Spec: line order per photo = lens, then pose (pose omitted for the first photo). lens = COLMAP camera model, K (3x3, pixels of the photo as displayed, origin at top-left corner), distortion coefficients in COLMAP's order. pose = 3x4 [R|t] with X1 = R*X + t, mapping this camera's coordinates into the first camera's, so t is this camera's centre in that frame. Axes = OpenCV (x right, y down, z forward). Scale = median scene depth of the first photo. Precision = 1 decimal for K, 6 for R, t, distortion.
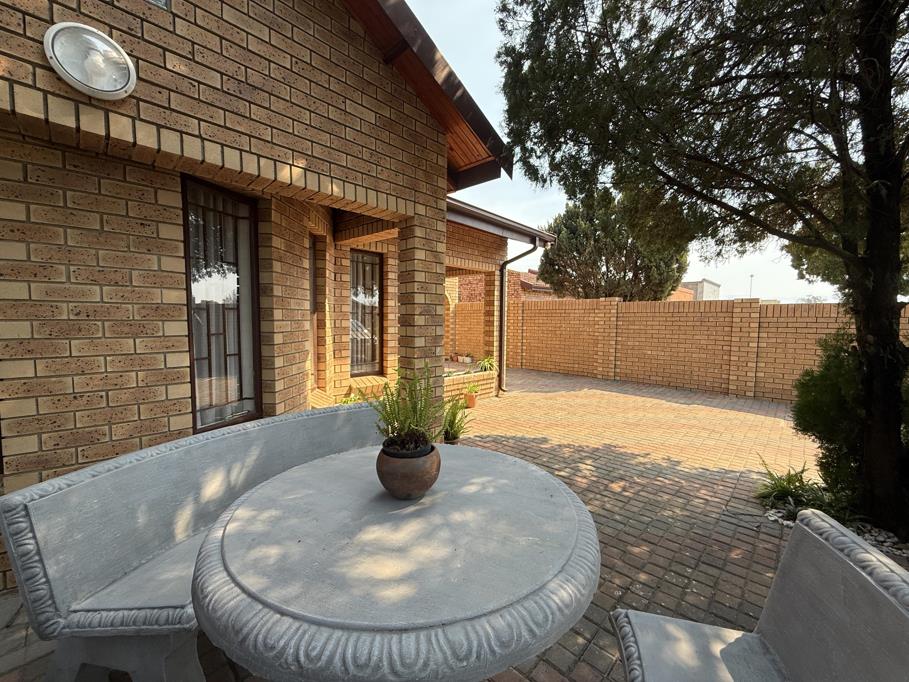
lens RADIAL K [[359.5, 0, 451.5], [0, 359.5, 340.8], [0, 0, 1]] dist [0.001926, 0.000199]
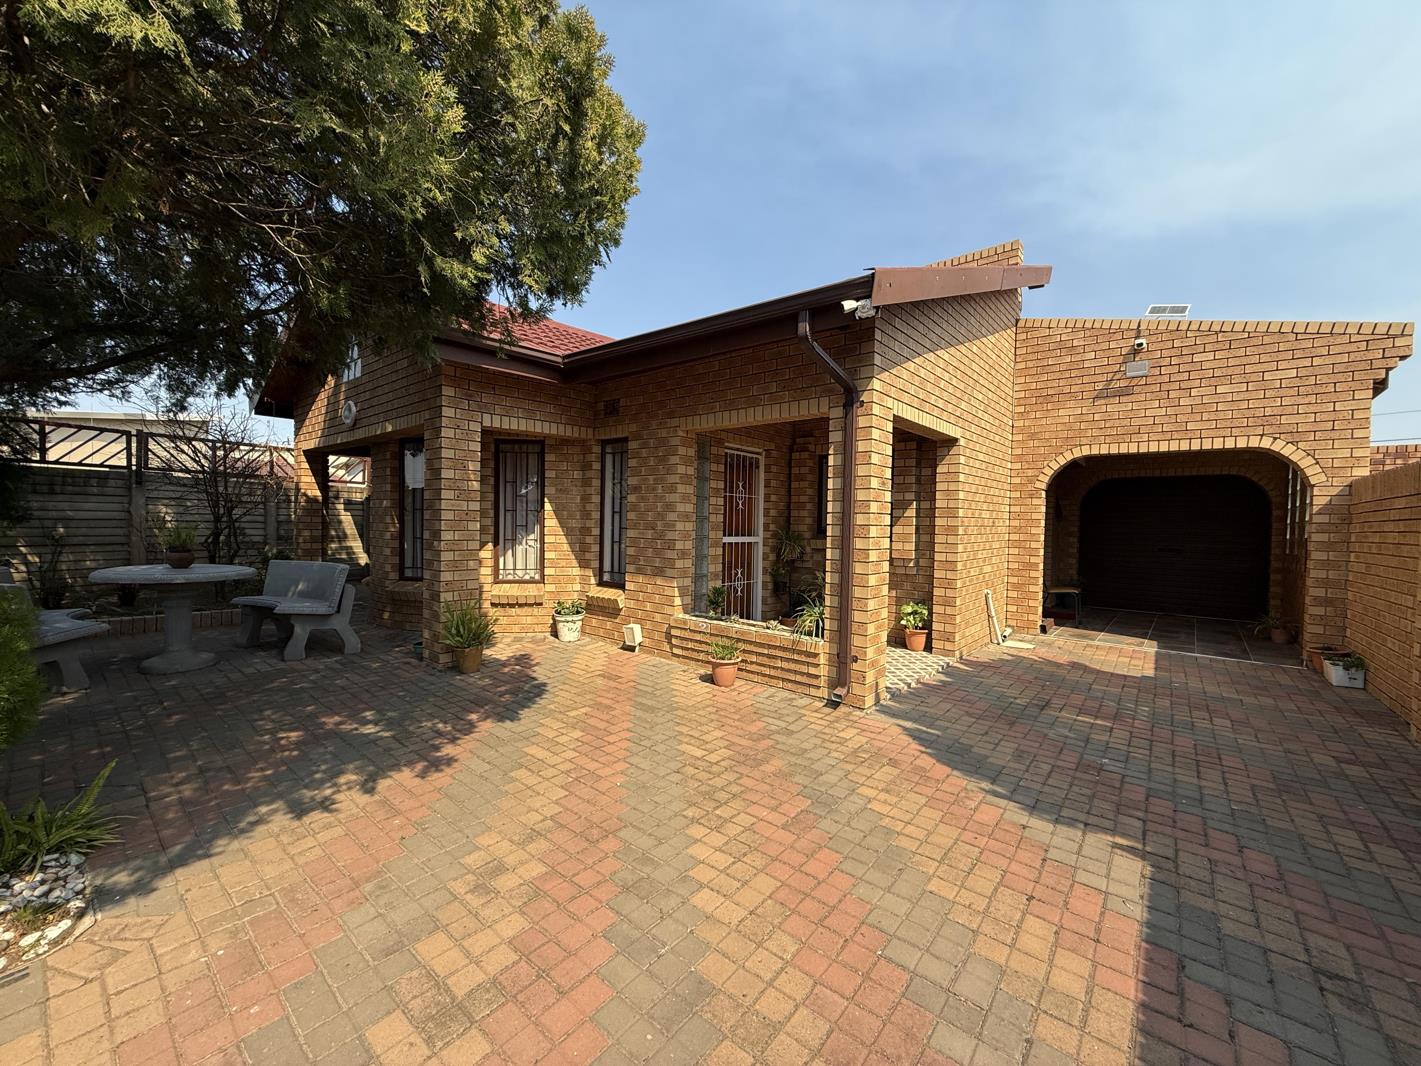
lens RADIAL K [[553.5, 0, 710.5], [0, 553.5, 533.0], [0, 0, 1]] dist [0.007806, 0.000004]
pose [[0.089001, 0.016545, -0.995894, 1.458412], [-0.078356, 0.996880, 0.009559, -0.078404], [0.992945, 0.077183, 0.090020, 1.503997]]
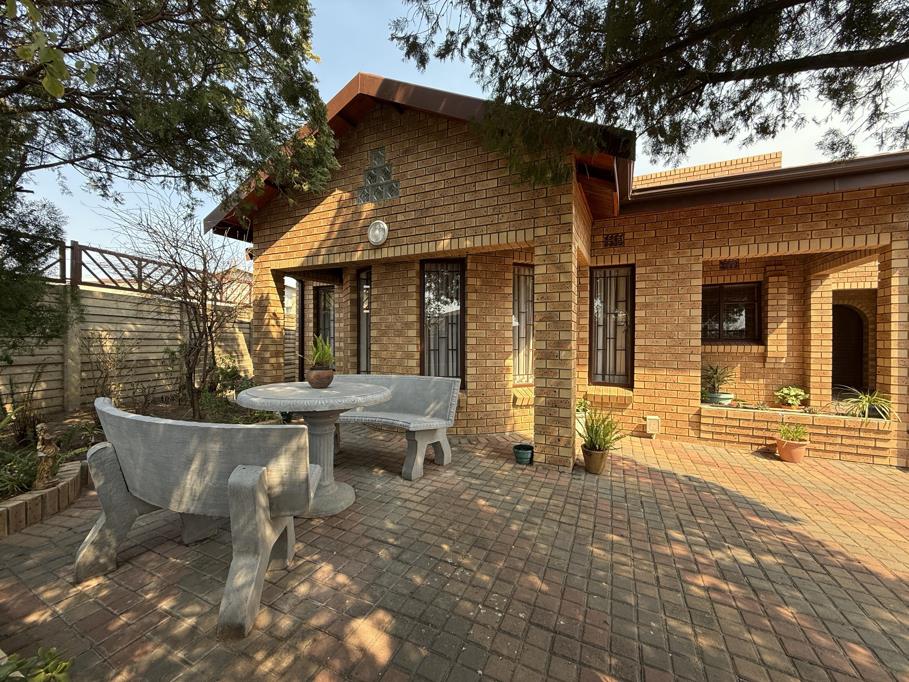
lens RADIAL K [[354.1, 0, 454.5], [0, 354.1, 341.0], [0, 0, 1]] dist [0.007806, 0.000004]
pose [[0.343289, -0.007216, -0.939202, 0.770240], [-0.060687, 0.997710, -0.029847, 0.035994], [0.937267, 0.067244, 0.342065, 0.312552]]
